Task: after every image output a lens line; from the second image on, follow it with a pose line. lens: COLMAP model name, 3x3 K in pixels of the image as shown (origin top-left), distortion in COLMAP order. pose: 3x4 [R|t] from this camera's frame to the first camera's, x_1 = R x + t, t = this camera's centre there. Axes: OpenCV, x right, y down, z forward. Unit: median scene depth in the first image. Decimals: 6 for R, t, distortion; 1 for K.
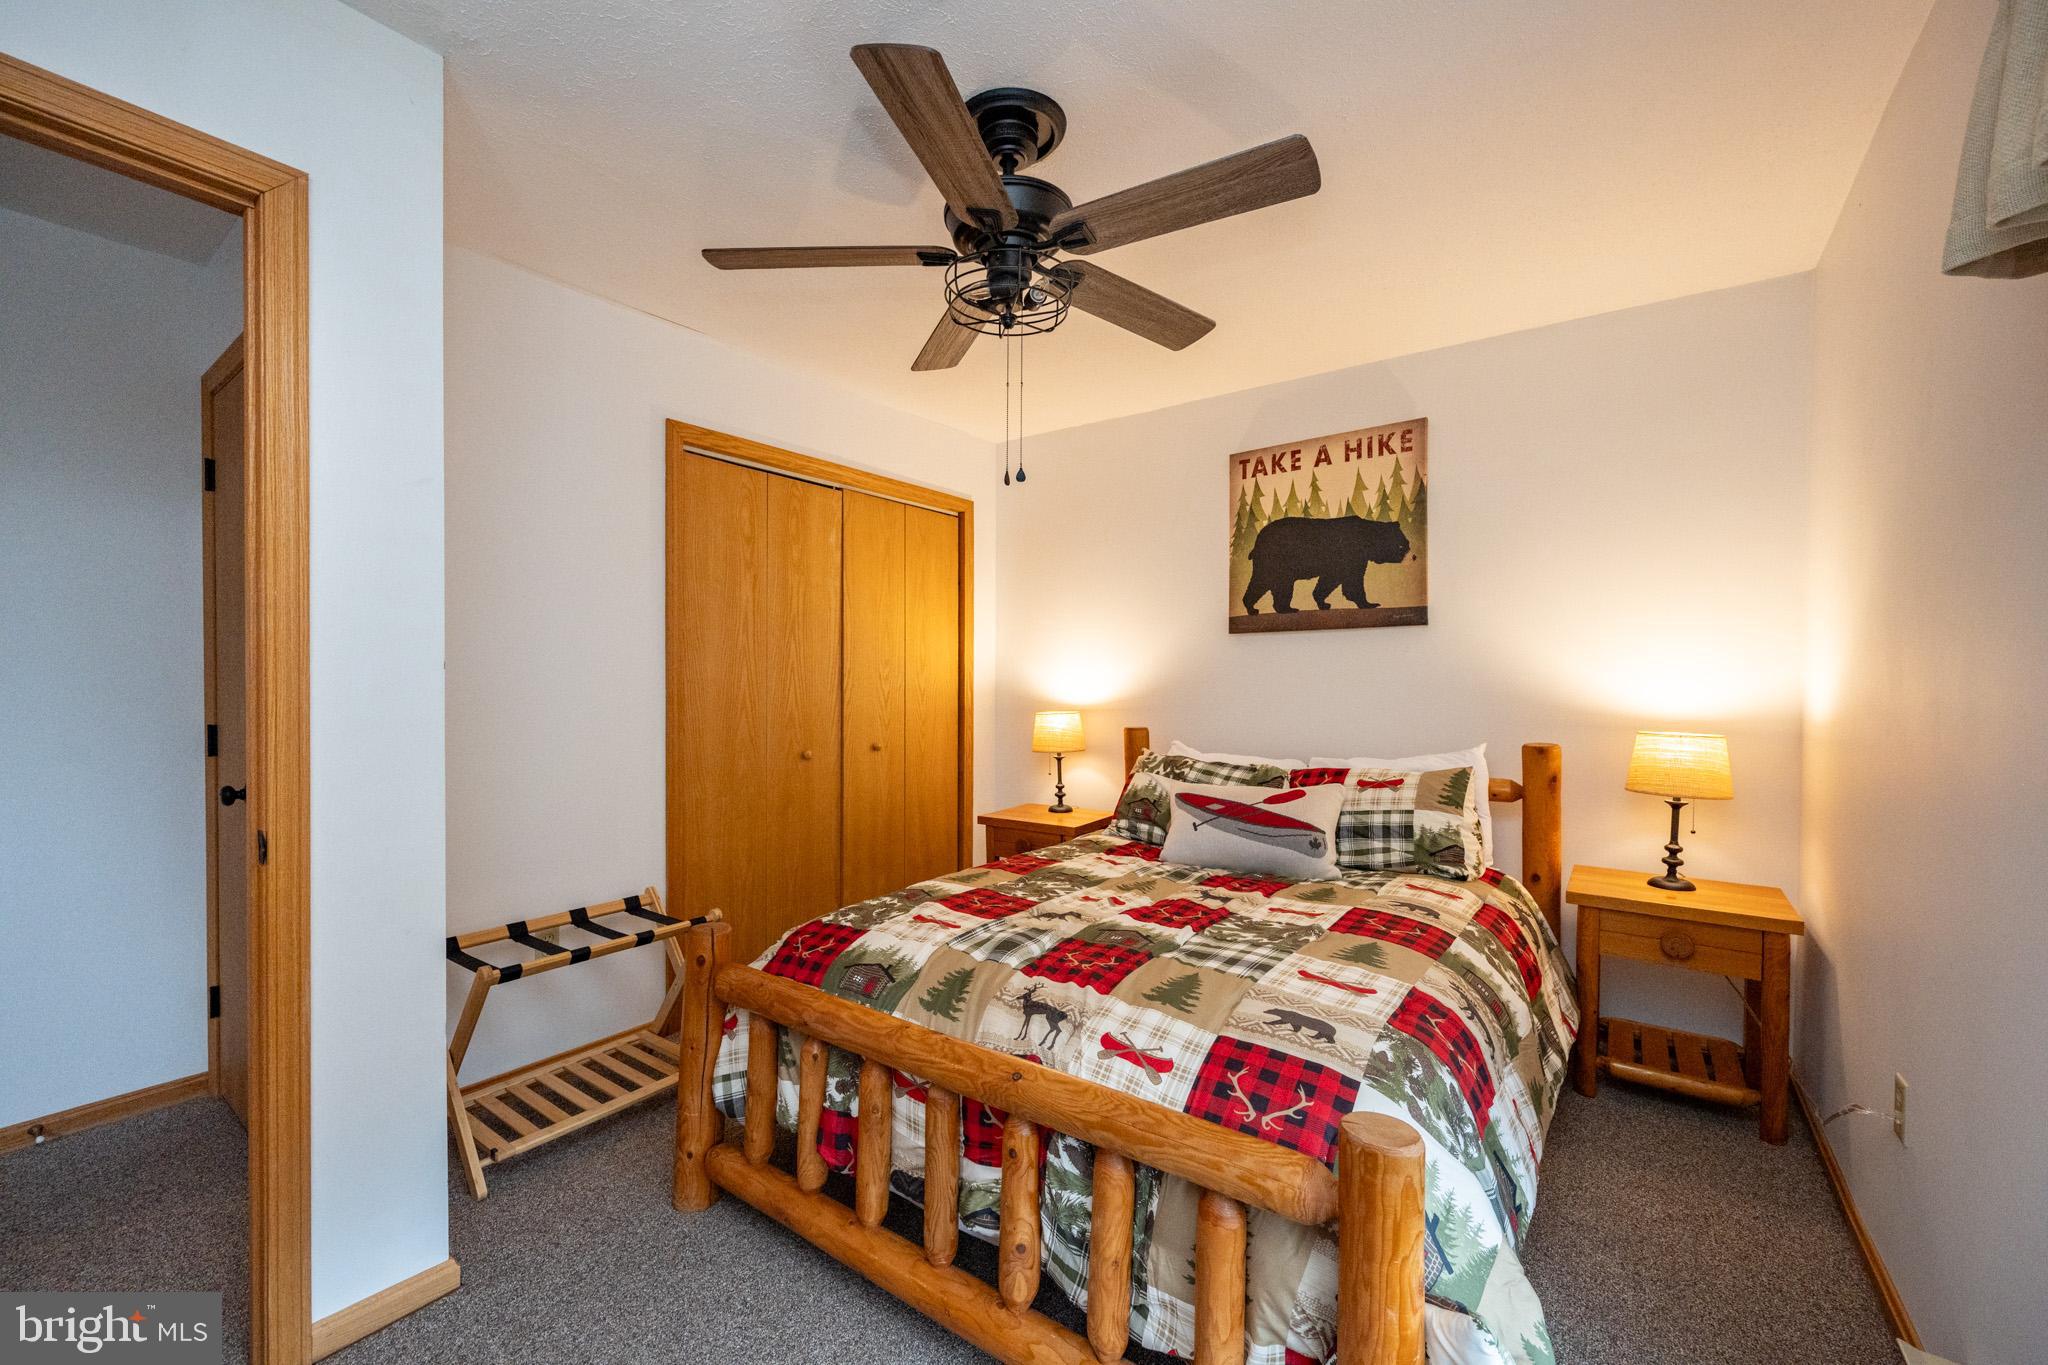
lens RADIAL K [[819.4, 0, 1024.4], [0, 819.4, 691.9], [0, 0, 1]] dist [-0.000363, 0.000073]
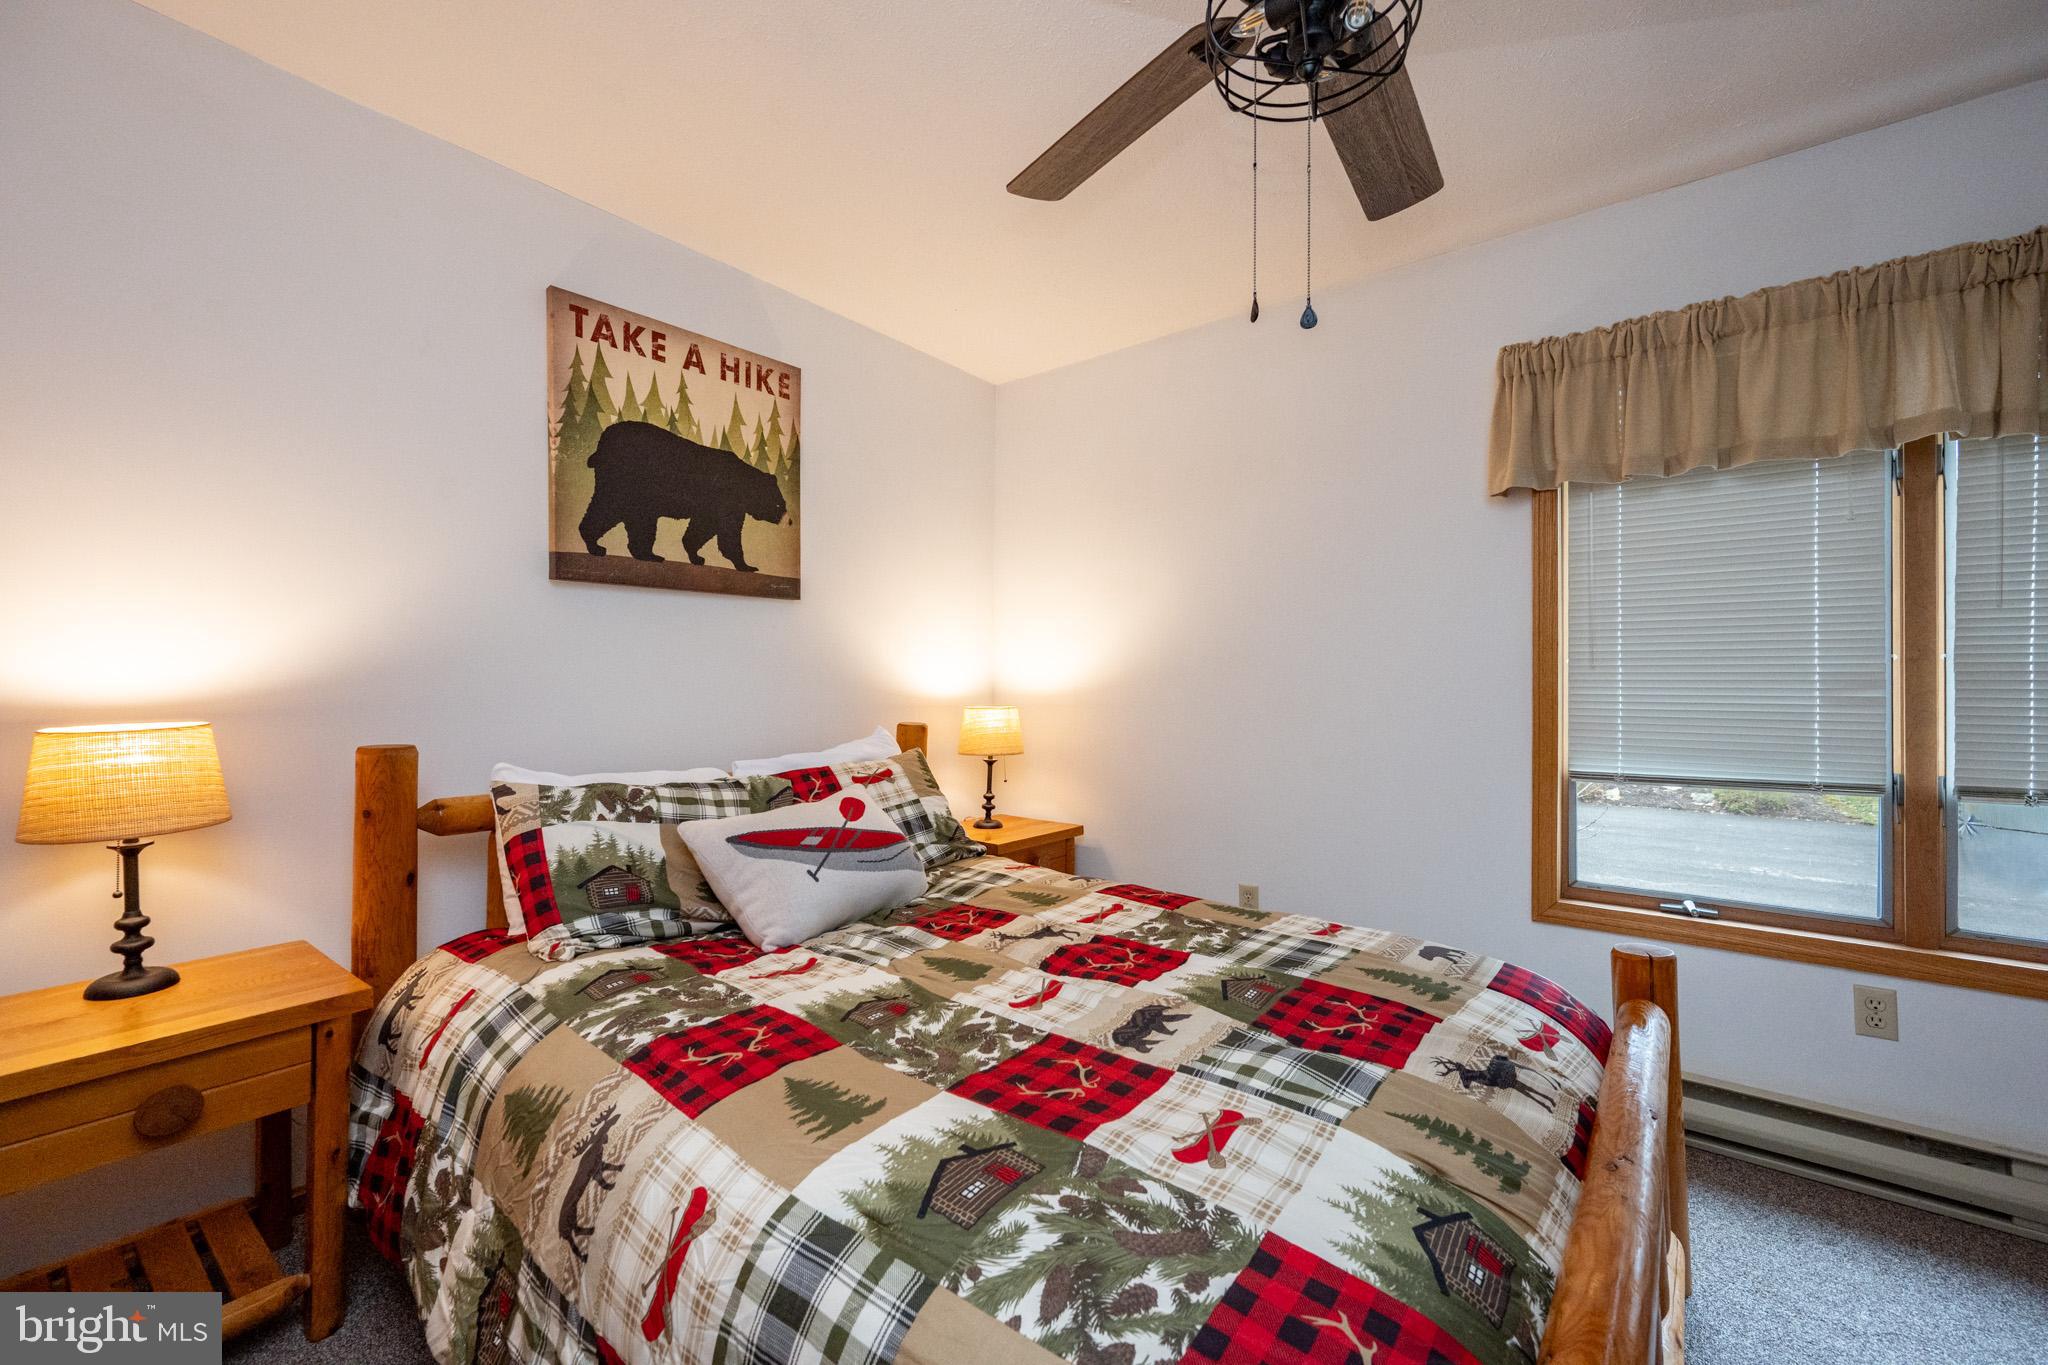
lens RADIAL K [[817.9, 0, 1027.4], [0, 817.9, 678.9], [0, 0, 1]] dist [-0.000577, -0.000357]
pose [[0.044383, 0.002483, 0.999011, -0.388080], [0.007406, 0.999969, -0.002815, 0.008765], [-0.998987, 0.007523, 0.044363, 0.708046]]
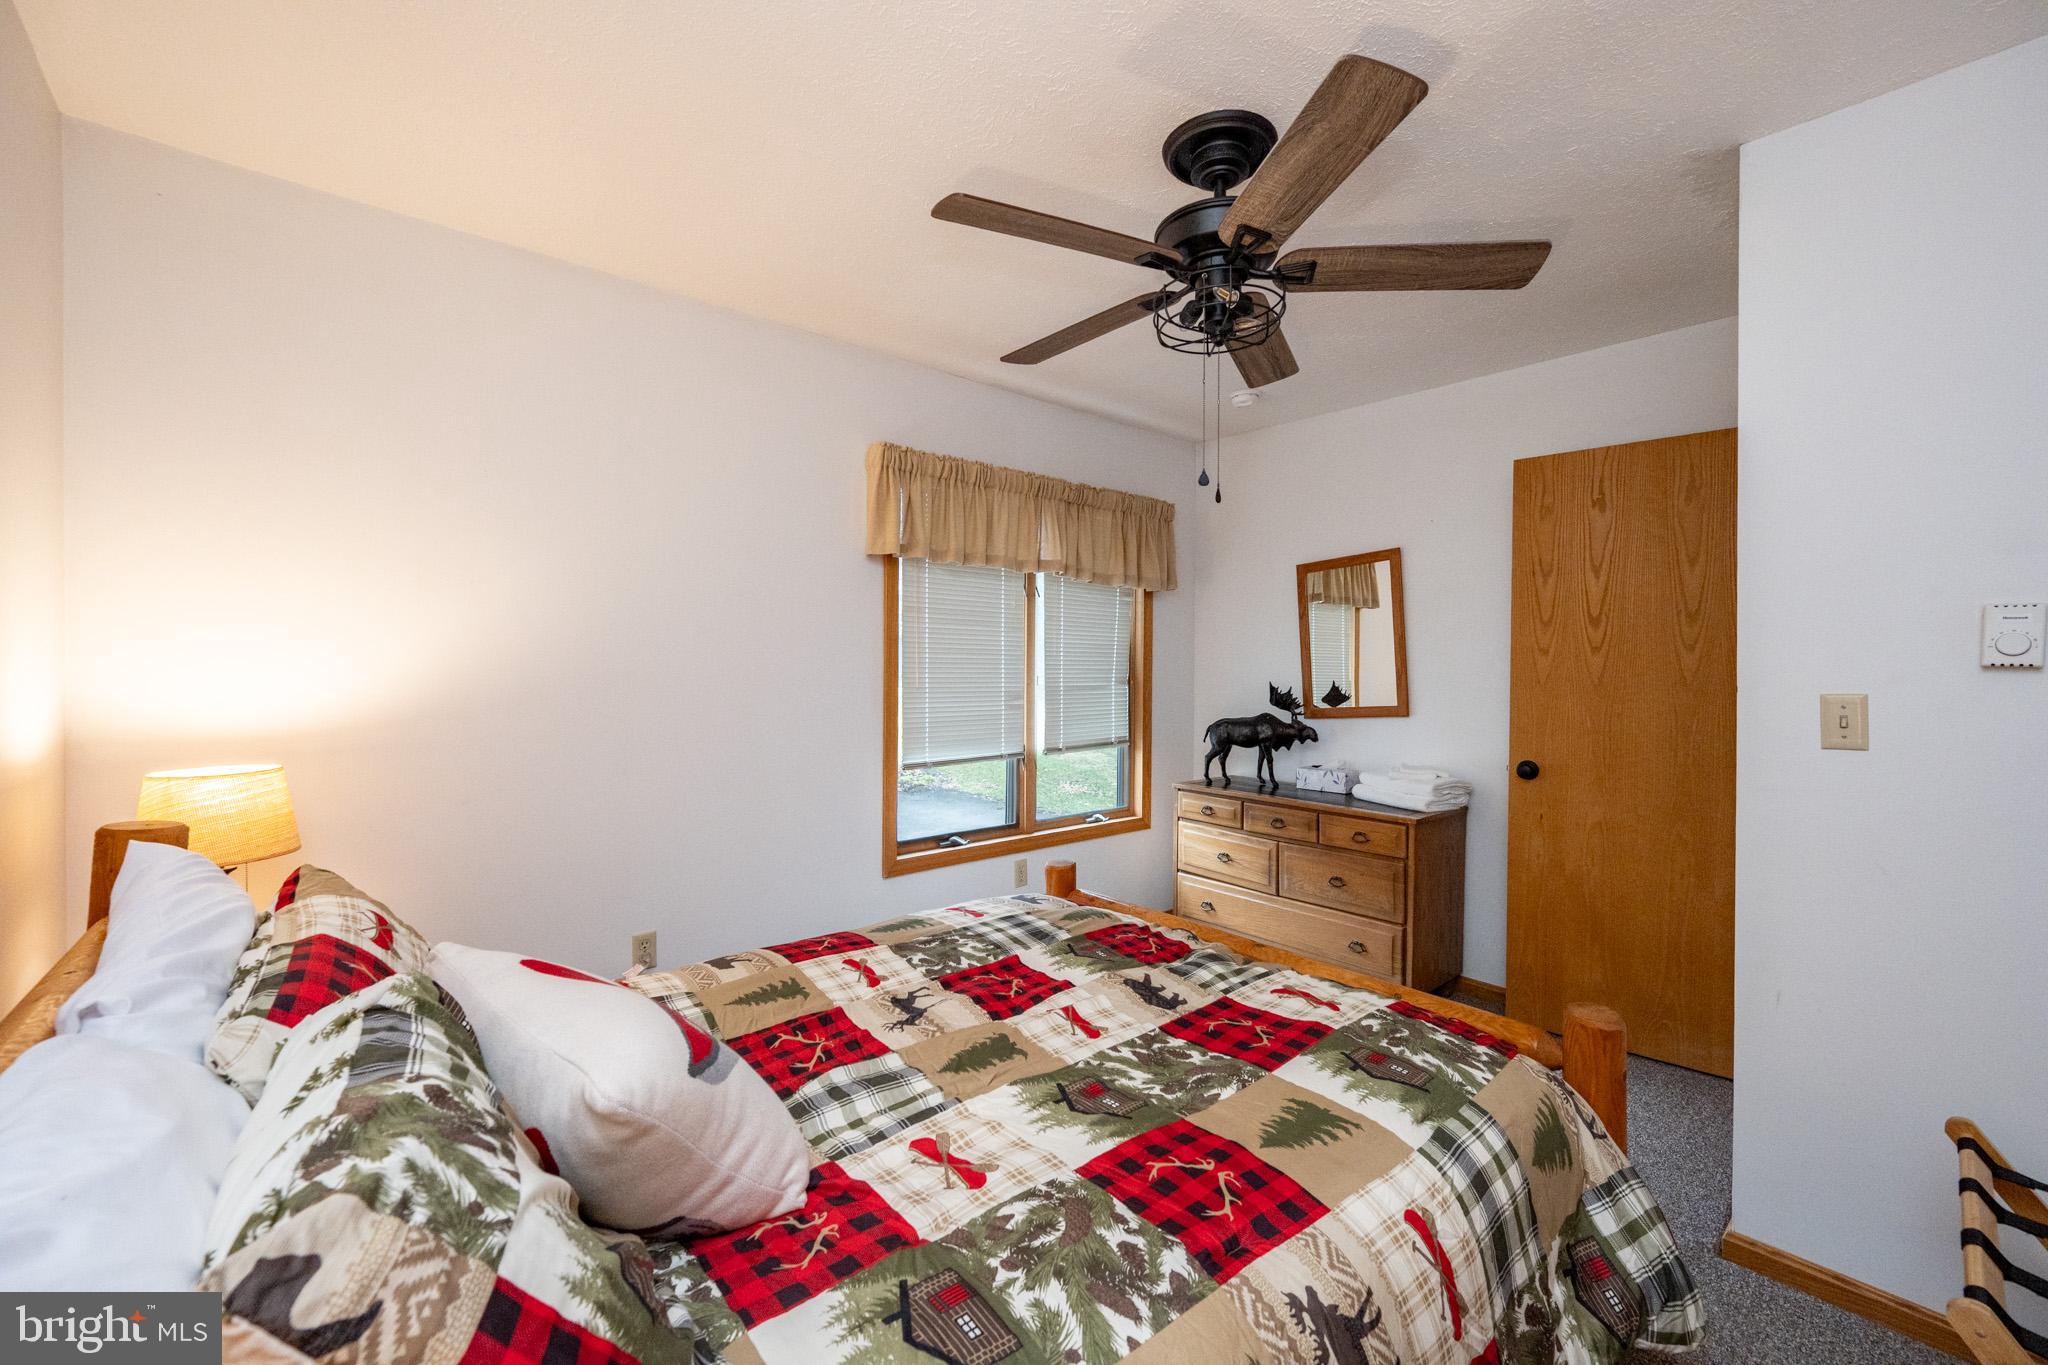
lens RADIAL K [[823.5, 0, 1024.1], [0, 823.5, 675.5], [0, 0, 1]] dist [0.000559, 0.000137]
pose [[-0.973345, -0.010165, 0.229121, -0.014253], [-0.005954, 0.999801, 0.019065, -0.035519], [-0.229269, 0.017193, -0.973211, 1.209470]]
